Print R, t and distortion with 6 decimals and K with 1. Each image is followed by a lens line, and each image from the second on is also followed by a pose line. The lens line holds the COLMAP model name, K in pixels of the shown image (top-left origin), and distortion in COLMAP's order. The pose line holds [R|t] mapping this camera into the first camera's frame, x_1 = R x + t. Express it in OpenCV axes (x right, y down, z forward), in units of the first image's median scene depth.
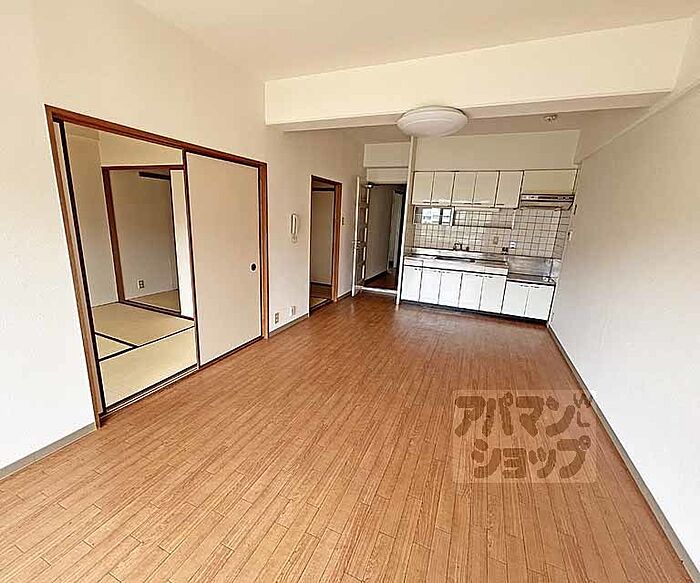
lens RADIAL K [[316.1, 0, 350.0], [0, 316.1, 291.5], [0, 0, 1]] dist [0.000275, 0.000071]
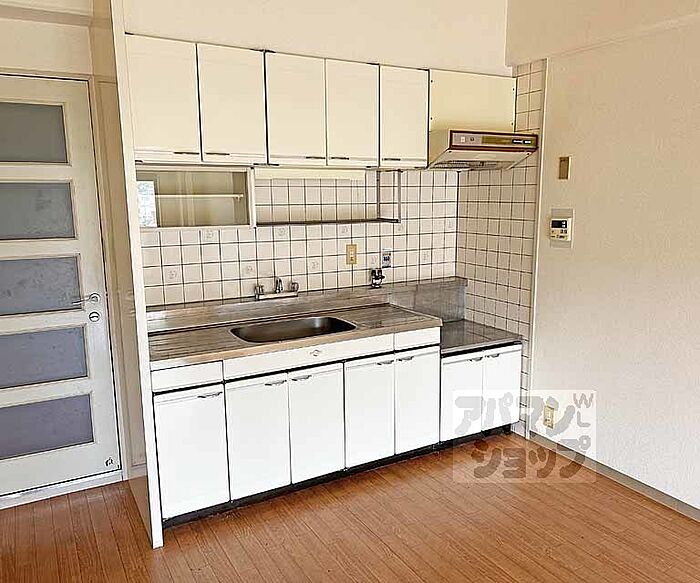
lens RADIAL K [[583.7, 0, 350.0], [0, 583.7, 291.5], [0, 0, 1]] dist [0.005918, 0.003600]
pose [[0.614918, -0.179248, 0.767949, -0.076431], [0.220658, 0.974034, 0.050663, -0.143657], [-0.757090, 0.138301, 0.638504, 0.527052]]
